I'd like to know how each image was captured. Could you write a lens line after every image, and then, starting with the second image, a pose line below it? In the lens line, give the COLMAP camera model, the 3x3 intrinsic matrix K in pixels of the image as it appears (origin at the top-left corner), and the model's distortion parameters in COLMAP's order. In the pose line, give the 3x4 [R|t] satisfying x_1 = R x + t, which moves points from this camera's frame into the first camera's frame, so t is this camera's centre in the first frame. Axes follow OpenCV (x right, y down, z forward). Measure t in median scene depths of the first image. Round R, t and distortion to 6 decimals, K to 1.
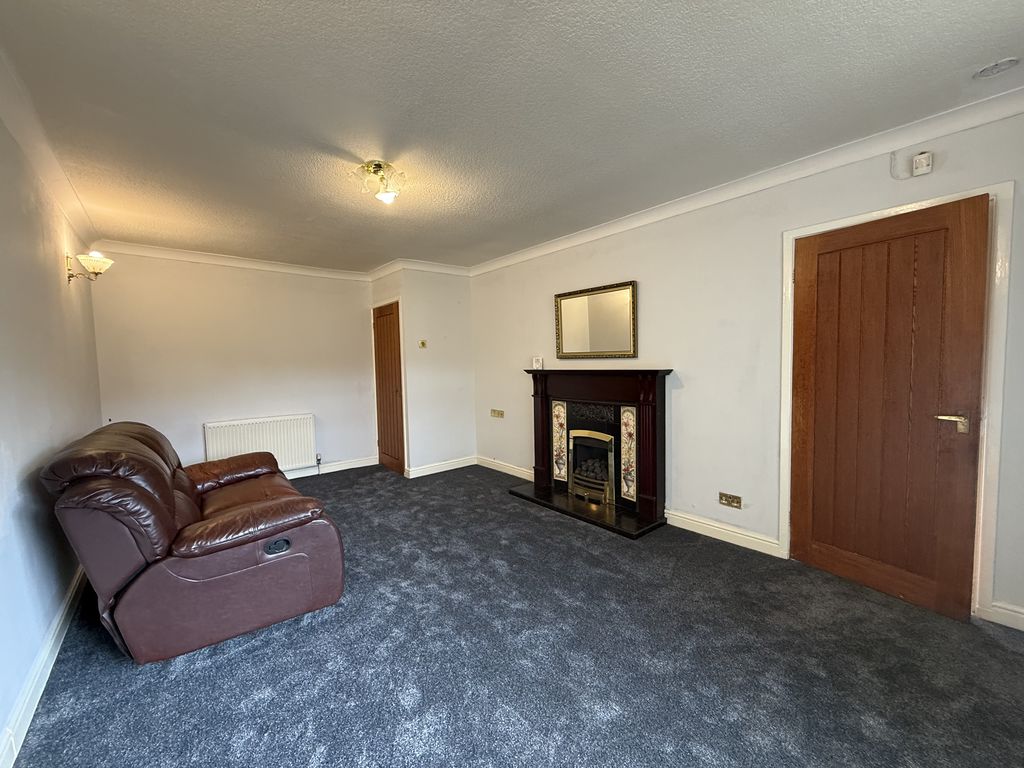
lens RADIAL K [[403.2, 0, 506.1], [0, 403.2, 385.8], [0, 0, 1]] dist [-0.001417, -0.000035]
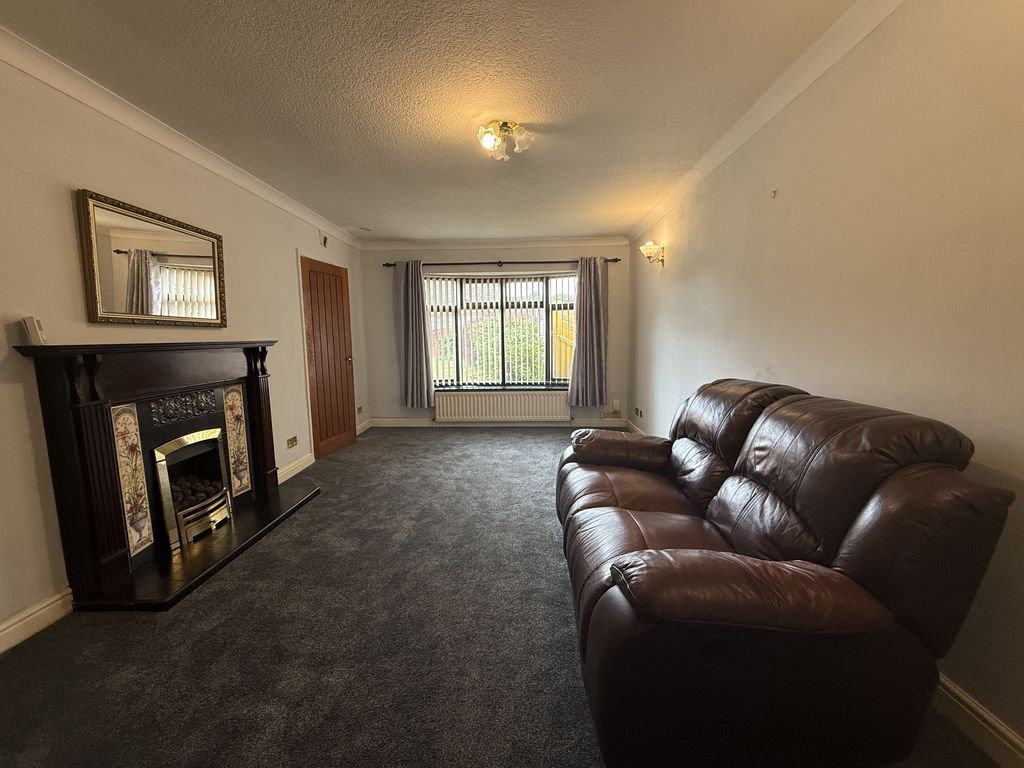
lens RADIAL K [[403.2, 0, 506.1], [0, 403.2, 385.8], [0, 0, 1]] dist [-0.001417, -0.000035]
pose [[-0.738101, -0.051676, 0.672708, -0.683758], [0.068816, 0.986096, 0.151255, -0.036272], [-0.671171, 0.157934, -0.724283, 1.219269]]
